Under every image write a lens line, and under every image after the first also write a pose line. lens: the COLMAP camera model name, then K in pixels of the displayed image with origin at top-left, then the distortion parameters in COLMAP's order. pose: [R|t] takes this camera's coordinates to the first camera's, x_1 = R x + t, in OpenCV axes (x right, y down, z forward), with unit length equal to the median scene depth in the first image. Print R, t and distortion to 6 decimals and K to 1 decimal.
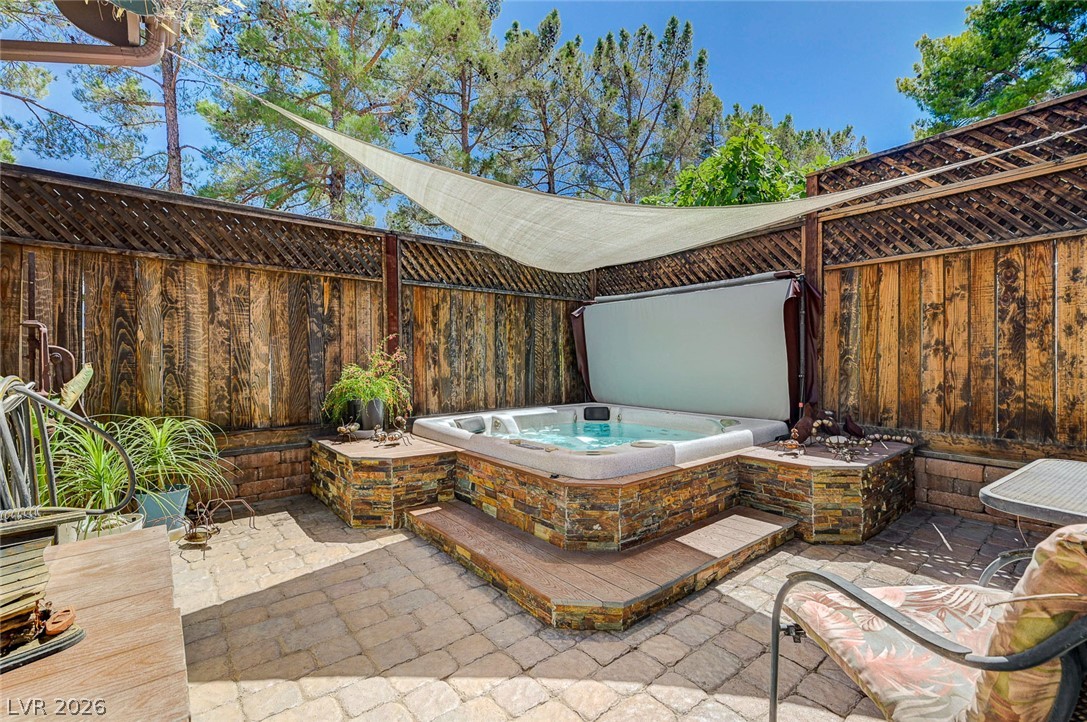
lens RADIAL K [[485.5, 0, 547.6], [0, 485.5, 361.5], [0, 0, 1]] dist [0.000462, 0.000062]
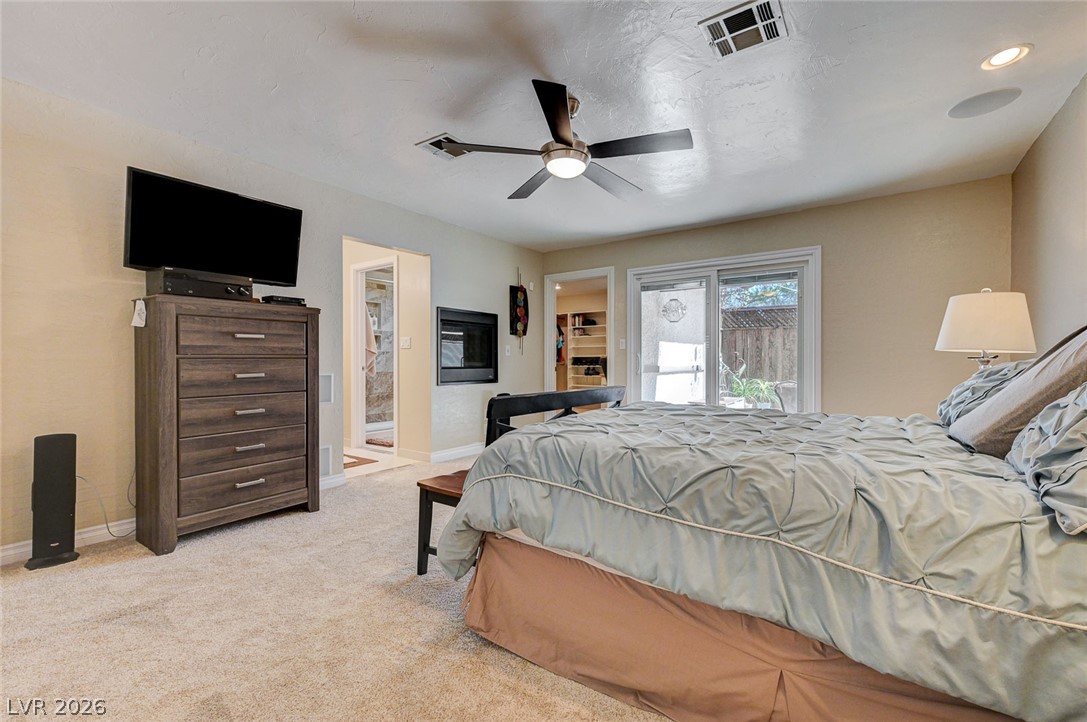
lens RADIAL K [[468.0, 0, 545.4], [0, 468.0, 362.6], [0, 0, 1]] dist [-0.000139, 0.000045]
pose [[0.249497, 0.003554, -0.968369, 1.232825], [-0.004785, 0.999986, 0.002437, -0.003072], [0.968364, 0.004025, 0.249510, -0.779229]]
